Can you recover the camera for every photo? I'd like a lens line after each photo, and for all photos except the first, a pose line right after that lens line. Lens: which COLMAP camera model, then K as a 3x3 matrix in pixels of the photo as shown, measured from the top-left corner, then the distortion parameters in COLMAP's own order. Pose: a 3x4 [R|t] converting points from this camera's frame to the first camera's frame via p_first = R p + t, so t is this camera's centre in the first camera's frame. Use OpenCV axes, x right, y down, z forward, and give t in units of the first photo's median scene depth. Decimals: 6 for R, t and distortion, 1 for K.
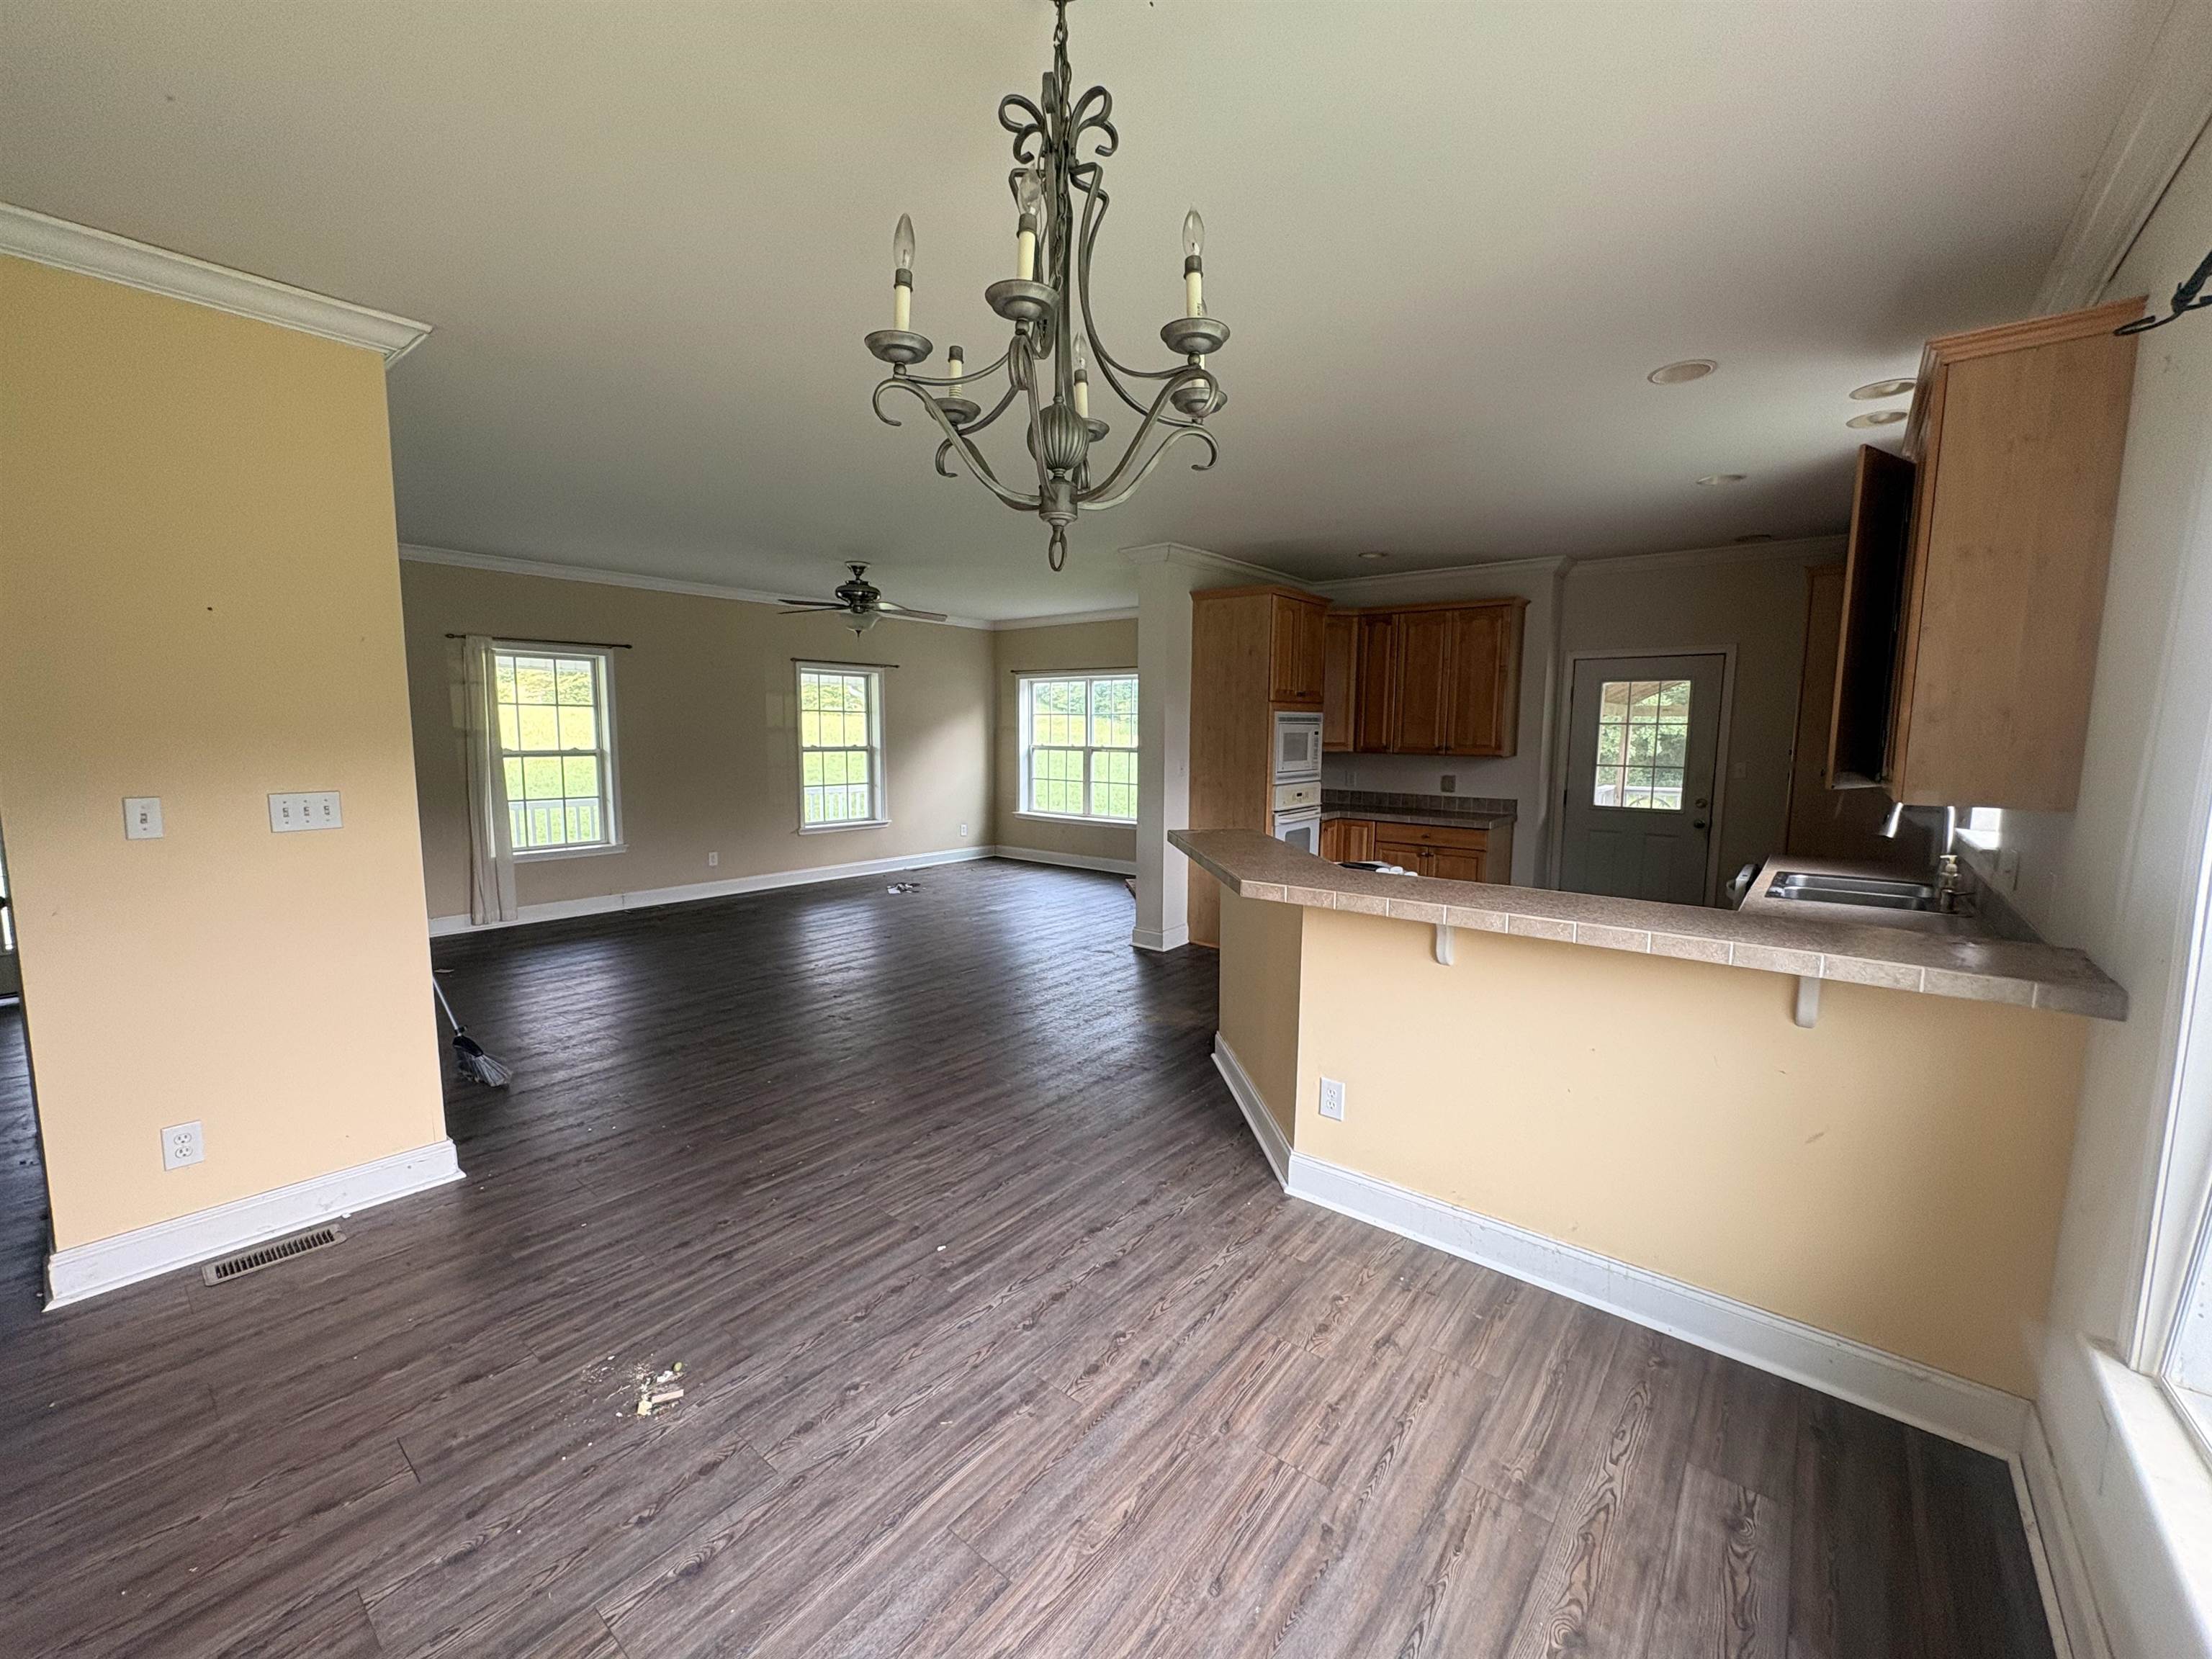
lens RADIAL K [[882.5, 0, 1108.2], [0, 882.5, 827.0], [0, 0, 1]] dist [-0.000839, -0.000306]
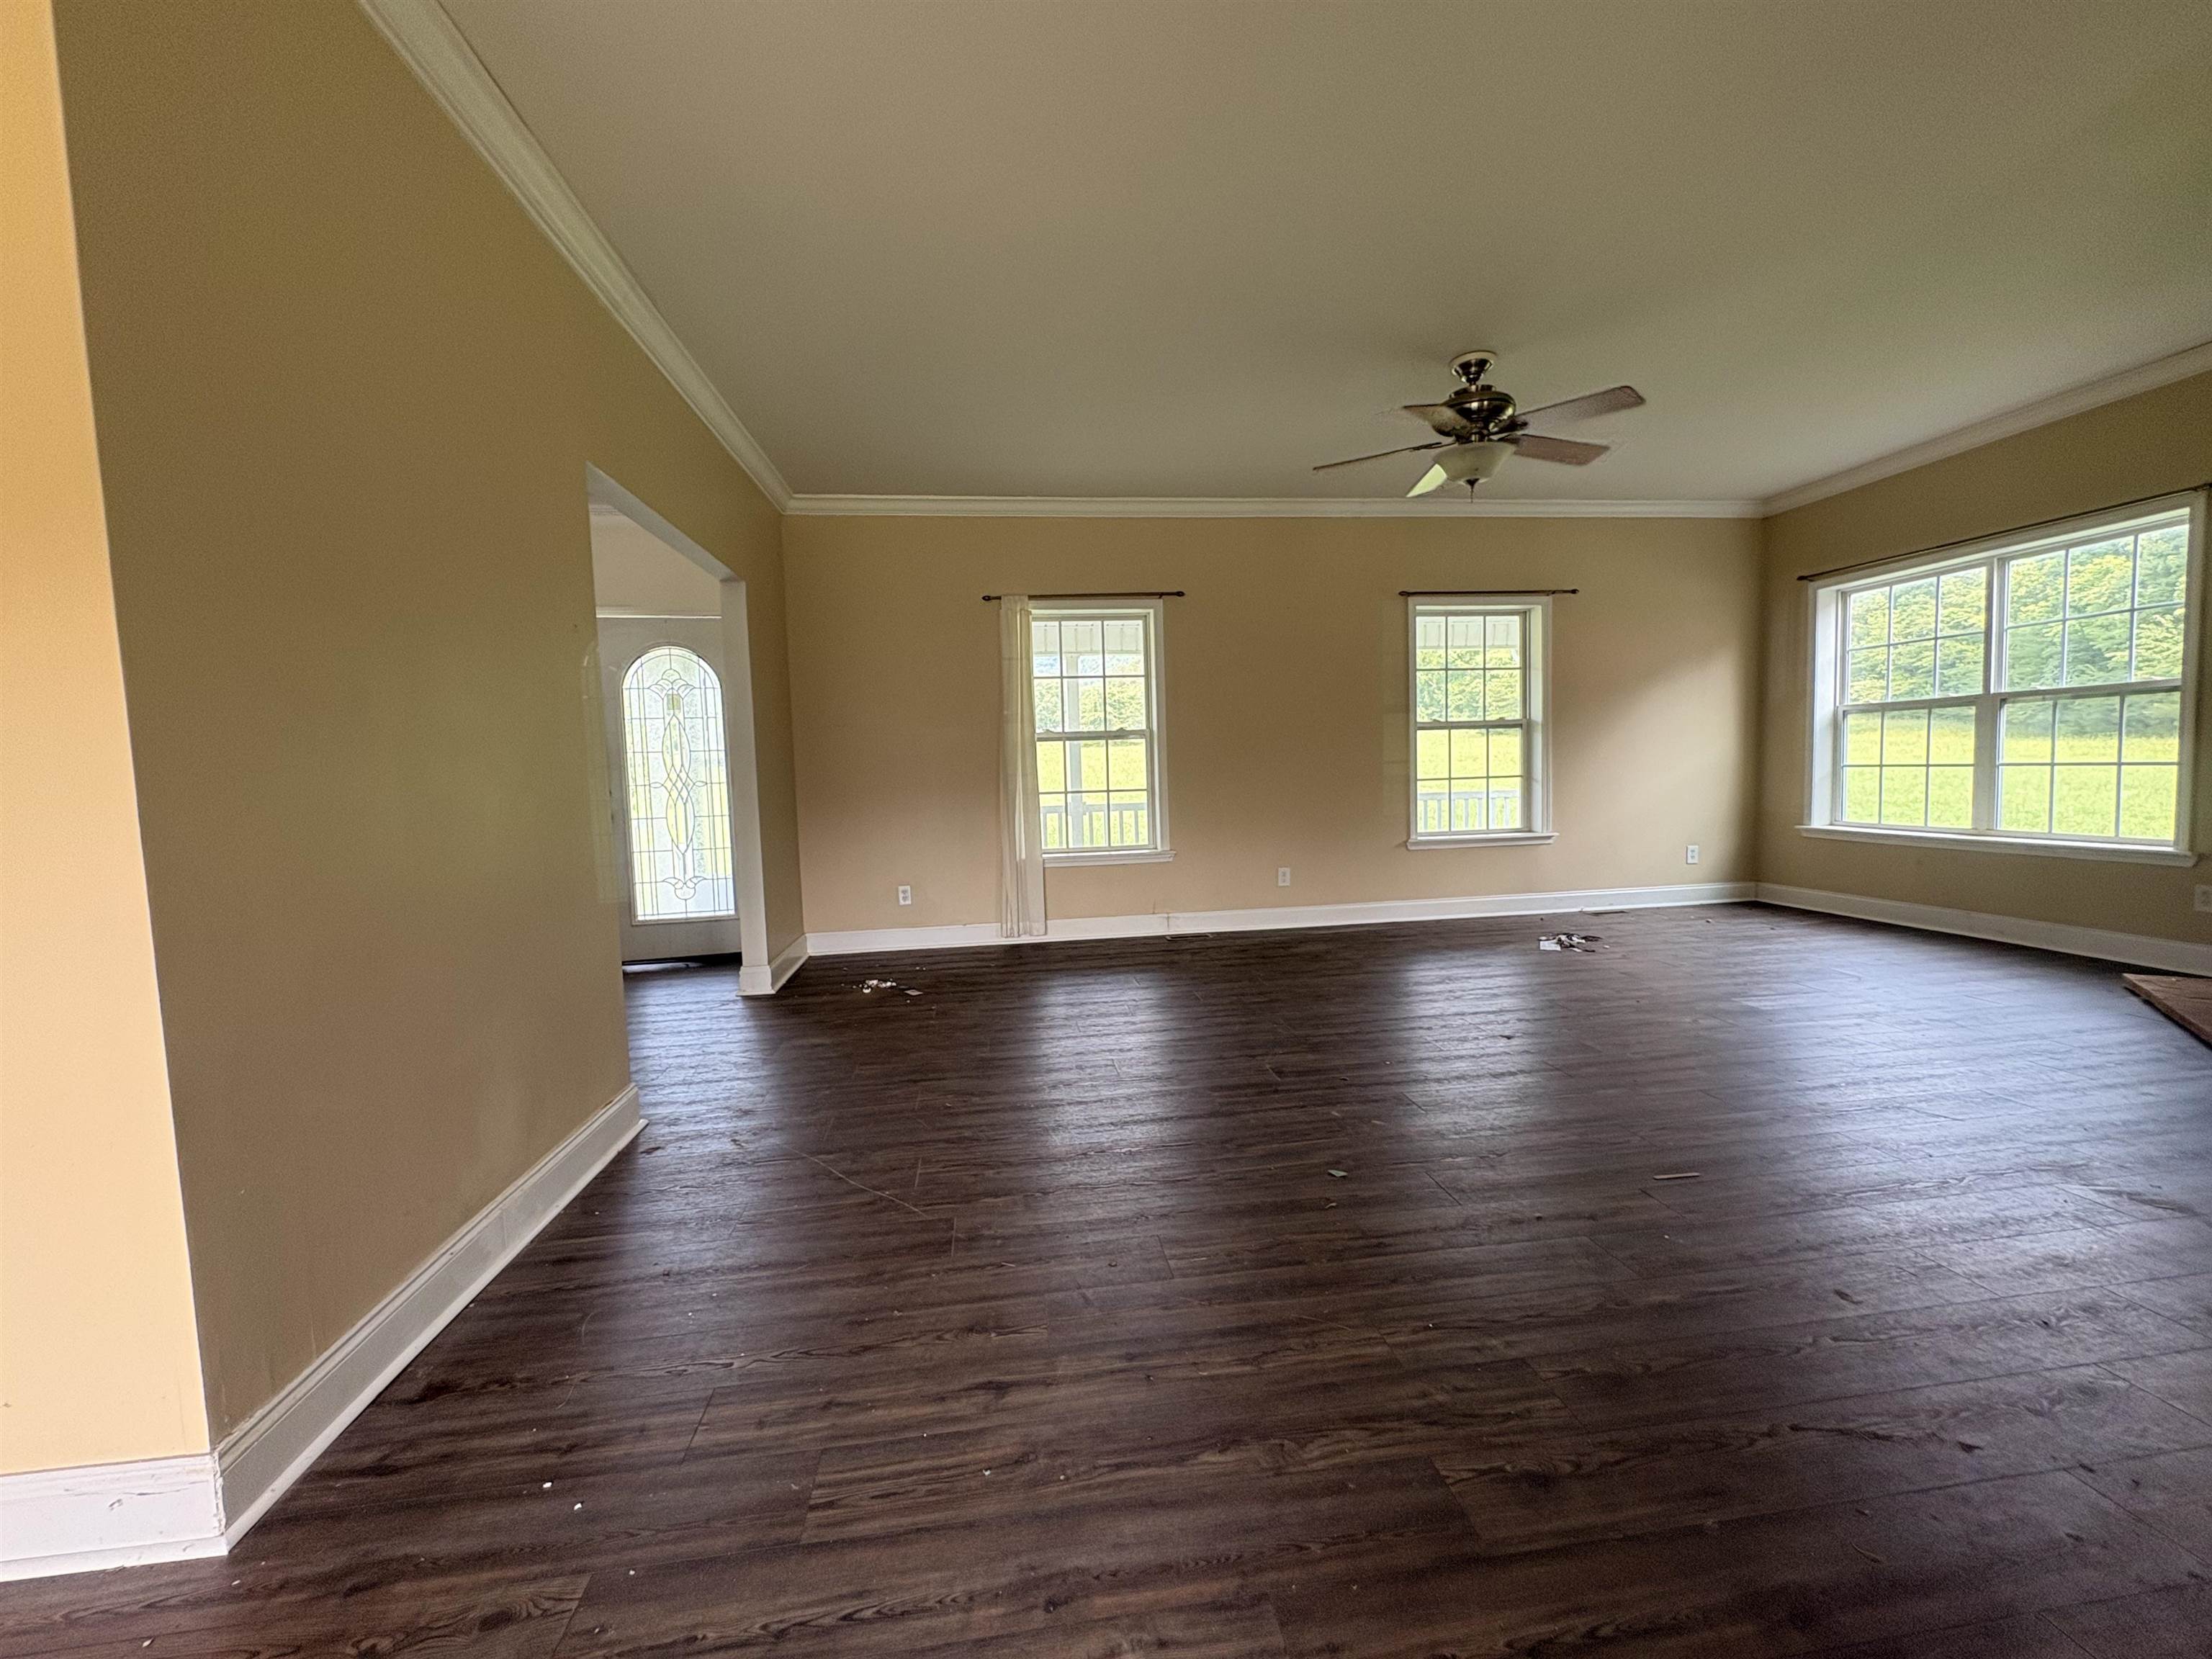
lens RADIAL K [[877.0, 0, 1111.0], [0, 877.0, 835.8], [0, 0, 1]] dist [0.007051, -0.004508]
pose [[0.726709, 0.019364, -0.686673, -0.046383], [-0.036660, 0.999271, -0.010619, 0.013638], [0.685967, 0.032890, 0.726889, 0.332926]]
